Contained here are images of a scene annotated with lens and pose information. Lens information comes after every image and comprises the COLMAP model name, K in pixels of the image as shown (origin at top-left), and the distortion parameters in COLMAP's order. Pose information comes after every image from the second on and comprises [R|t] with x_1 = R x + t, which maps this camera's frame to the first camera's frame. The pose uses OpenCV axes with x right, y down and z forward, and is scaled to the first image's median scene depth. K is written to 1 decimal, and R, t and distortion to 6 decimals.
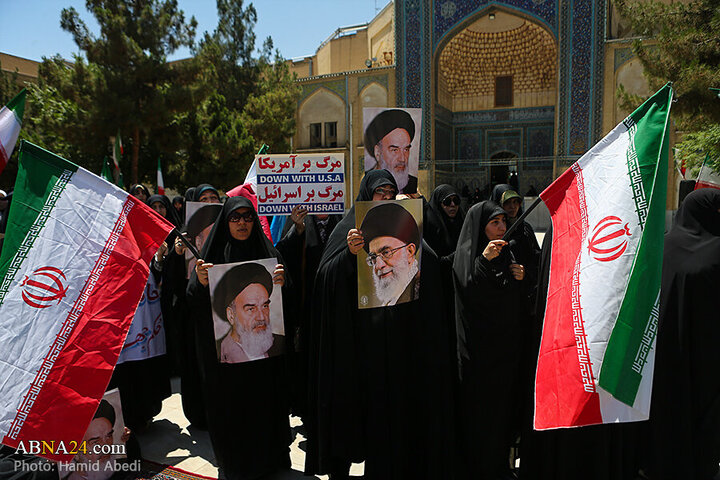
lens RADIAL K [[492.7, 0, 362.2], [0, 492.7, 246.3], [0, 0, 1]] dist [-0.107677, 0.075065]
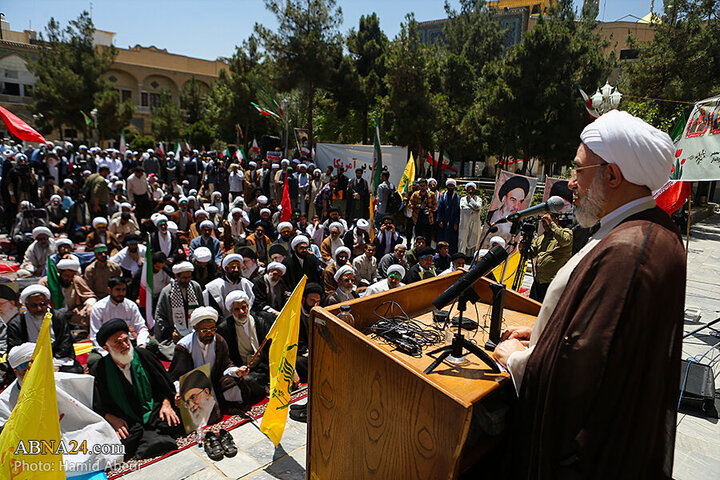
lens RADIAL K [[494.5, 0, 360.5], [0, 494.5, 240.9], [0, 0, 1]] dist [-0.104472, 0.074402]
pose [[0.955191, 0.108945, -0.275213, 0.452664], [-0.086378, 0.991925, 0.092866, 0.037492], [0.283108, -0.064933, 0.956888, -0.671667]]
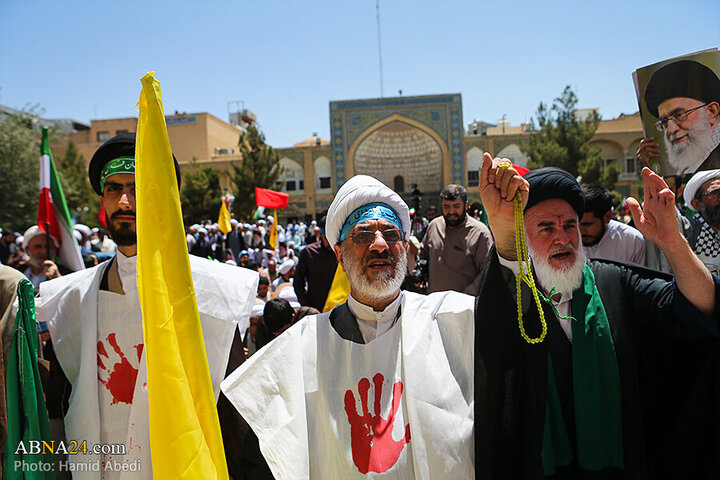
lens RADIAL K [[494.5, 0, 360.5], [0, 494.5, 240.9], [0, 0, 1]] dist [-0.104472, 0.074402]
pose [[0.344197, 0.017226, -0.938739, 0.394212], [-0.046938, 0.998897, 0.001119, 0.058509], [0.937723, 0.043678, 0.344626, -0.603040]]
